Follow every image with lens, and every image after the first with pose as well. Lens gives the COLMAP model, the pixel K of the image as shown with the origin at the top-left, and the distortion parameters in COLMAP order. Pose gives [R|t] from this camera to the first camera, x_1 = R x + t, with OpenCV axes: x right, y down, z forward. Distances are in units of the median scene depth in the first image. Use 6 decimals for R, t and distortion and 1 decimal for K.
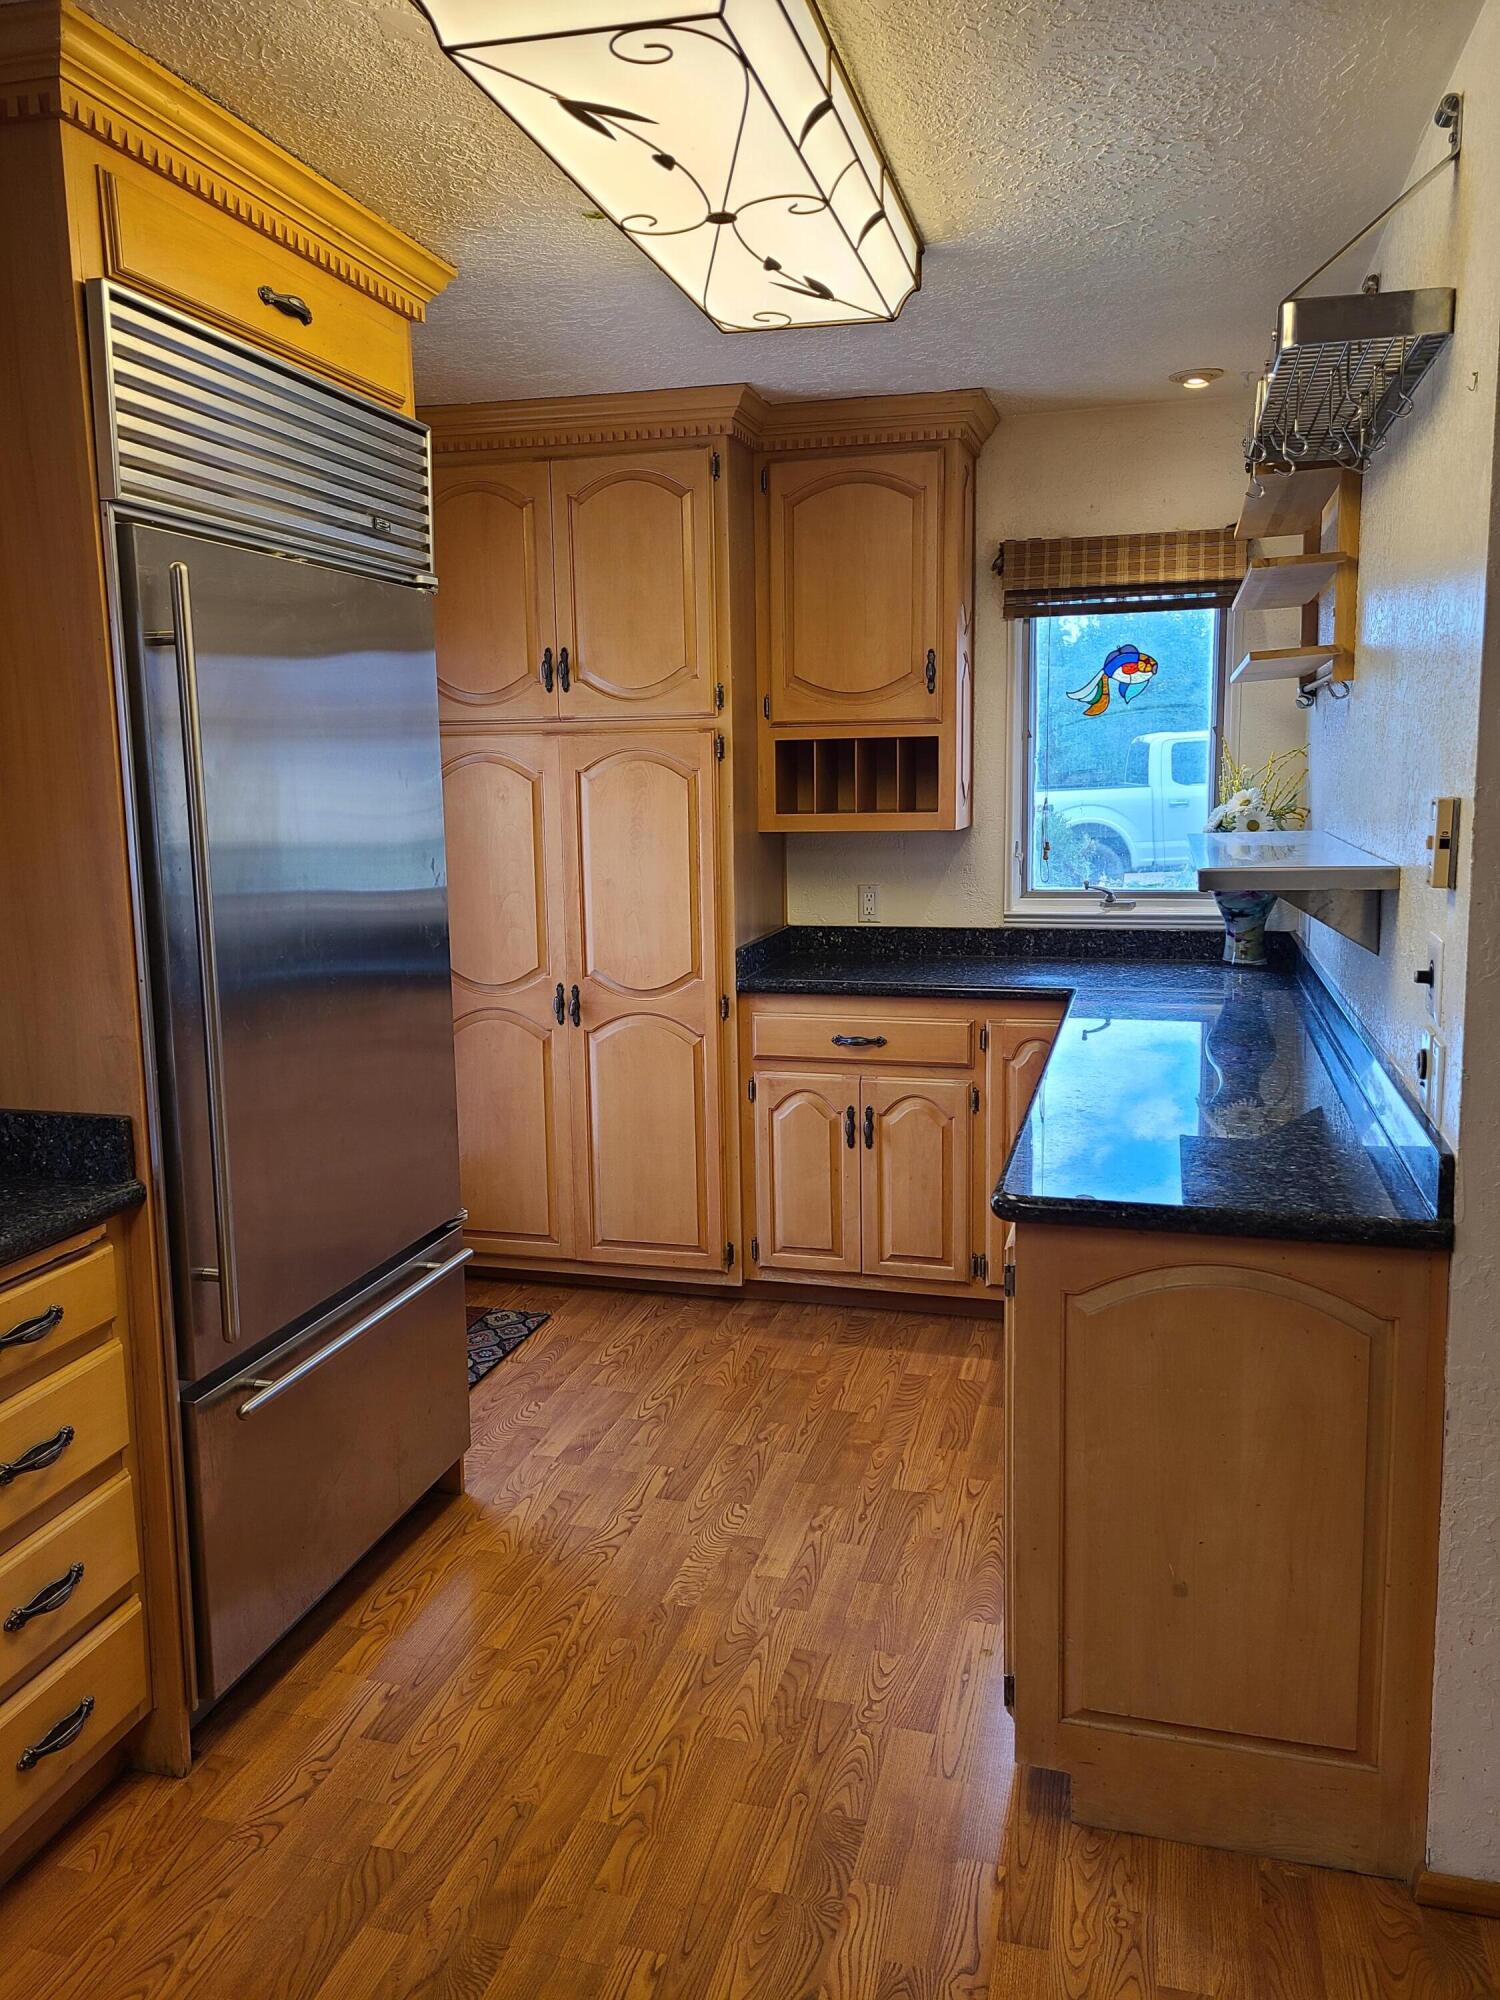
lens RADIAL K [[1503.3, 0, 724.2], [0, 1503.3, 981.9], [0, 0, 1]] dist [0.062181, -0.047735]
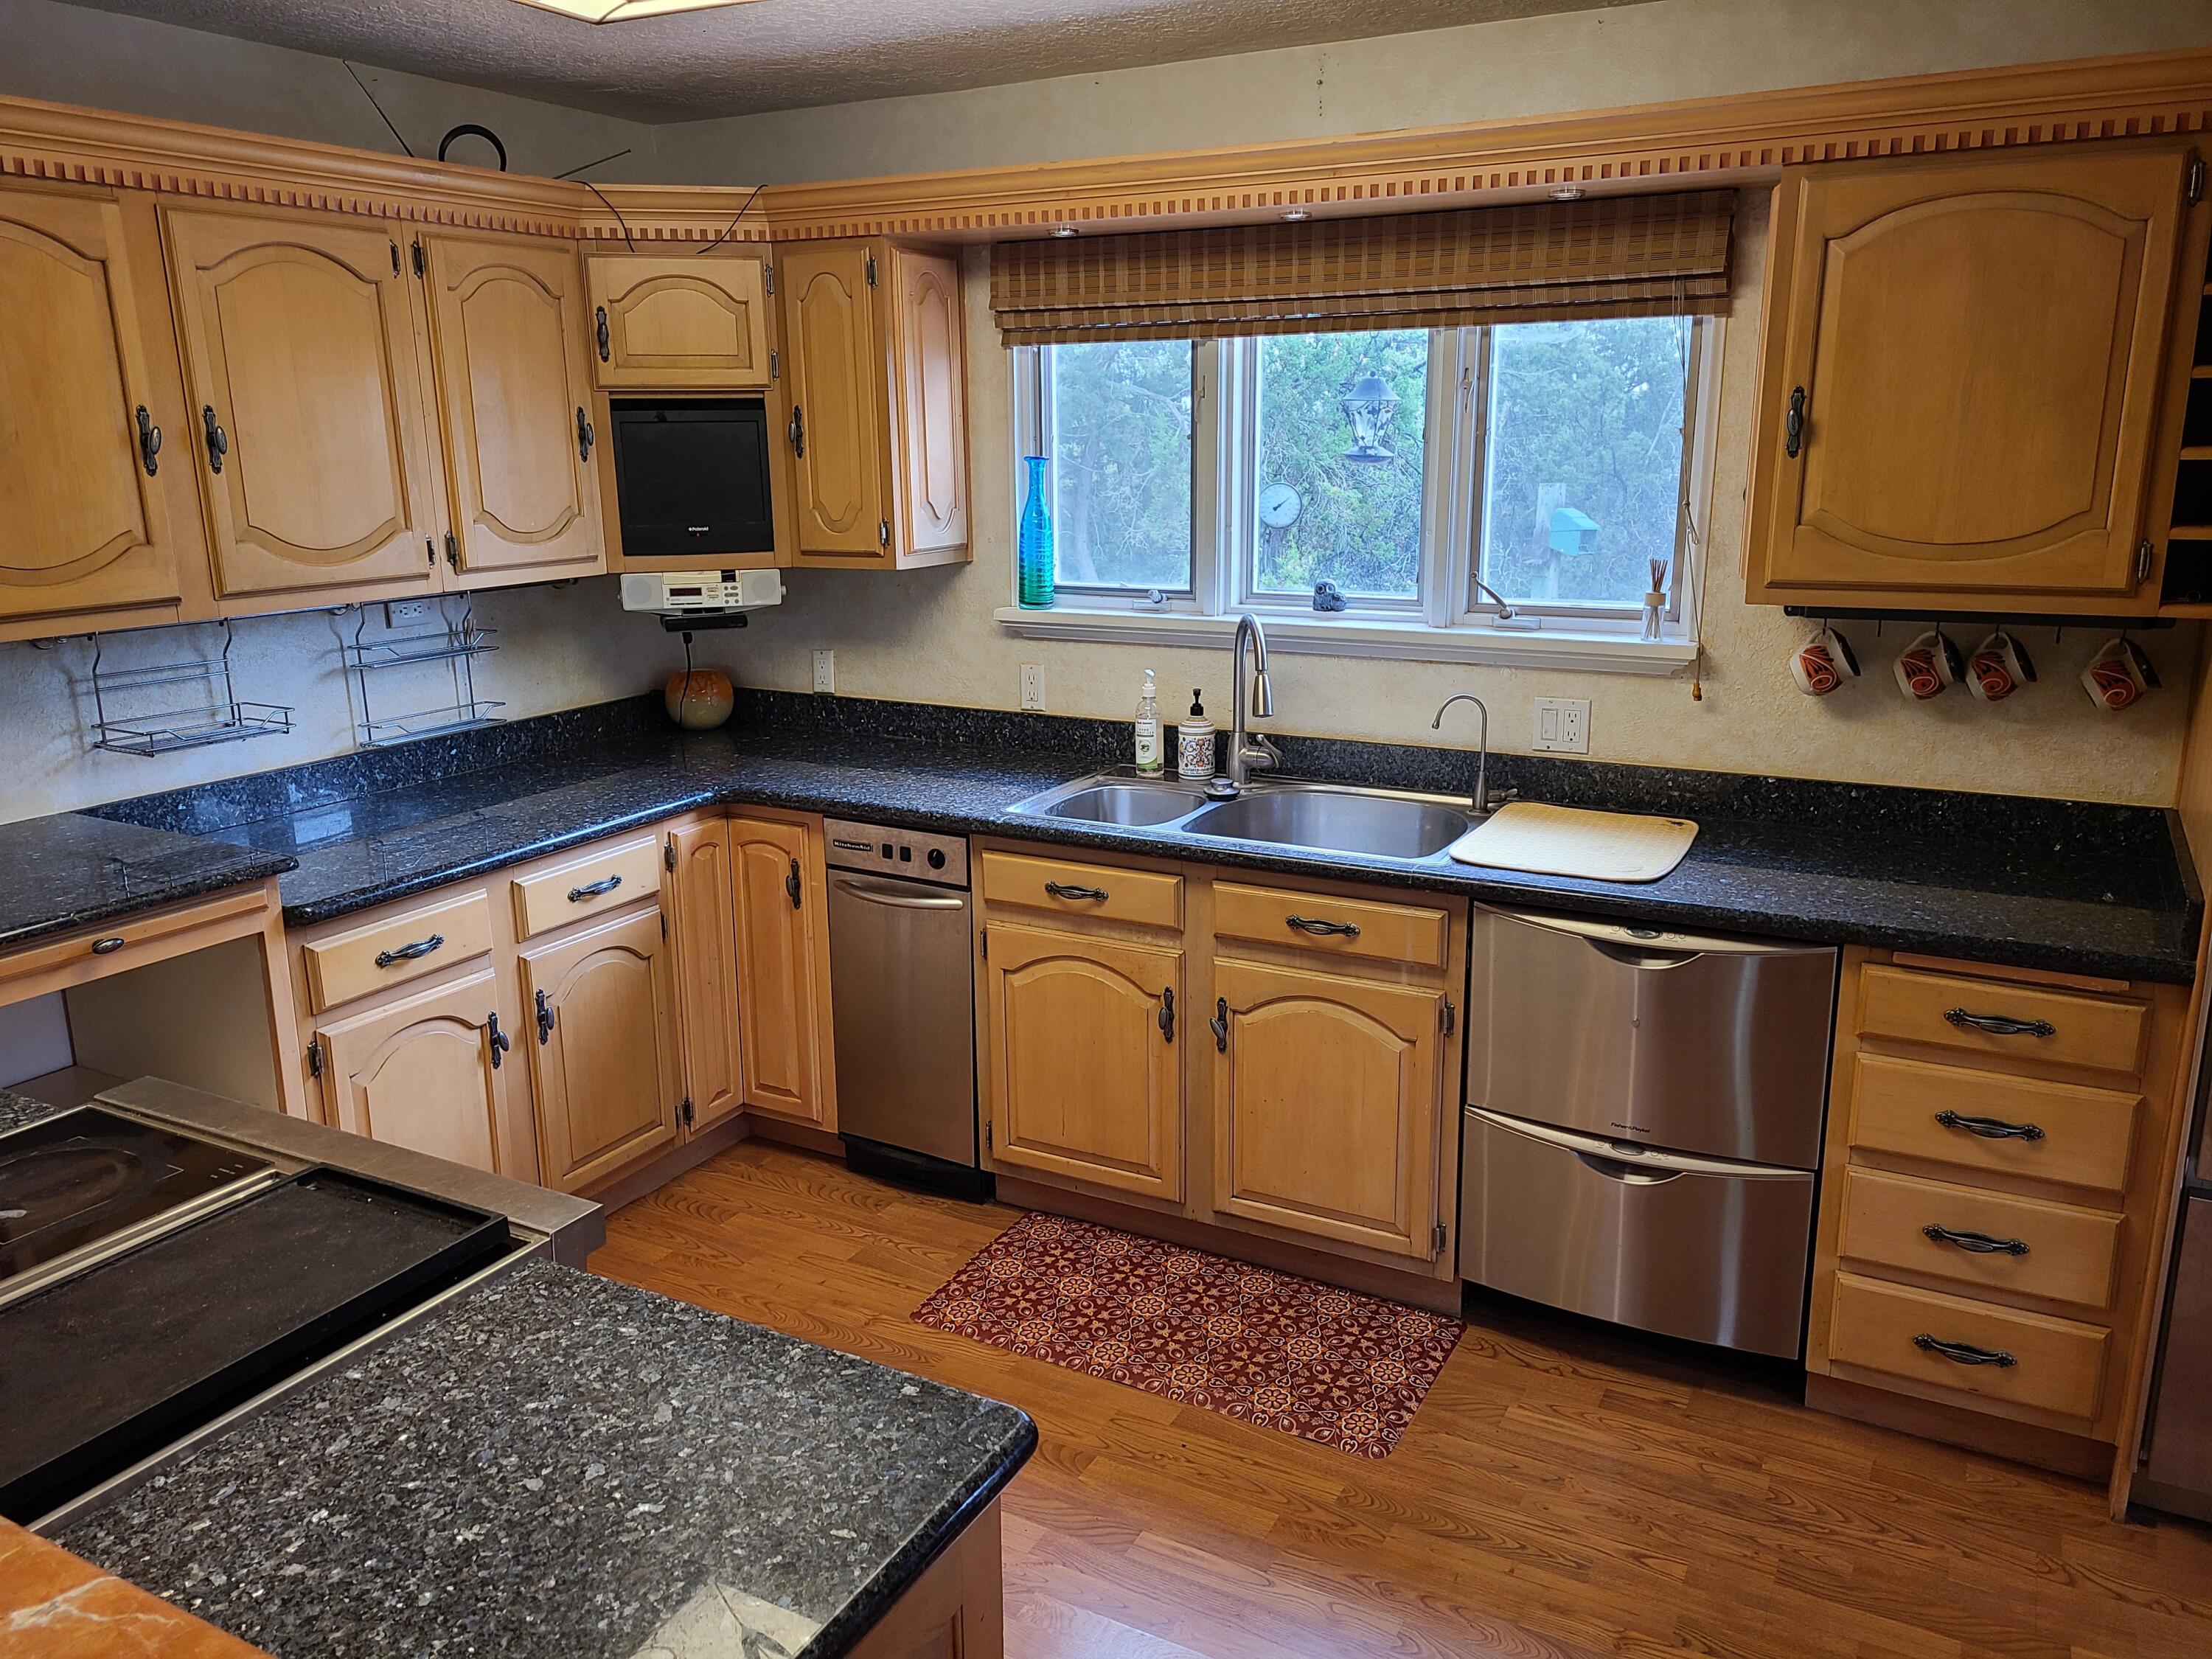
lens RADIAL K [[1662.6, 0, 1090.1], [0, 1662.6, 828.1], [0, 0, 1]] dist [0.062181, -0.047735]
pose [[-0.218875, 0.254527, -0.941971, 0.798933], [-0.125136, 0.950085, 0.285796, -0.181747], [0.967696, 0.180428, -0.176099, 0.452329]]
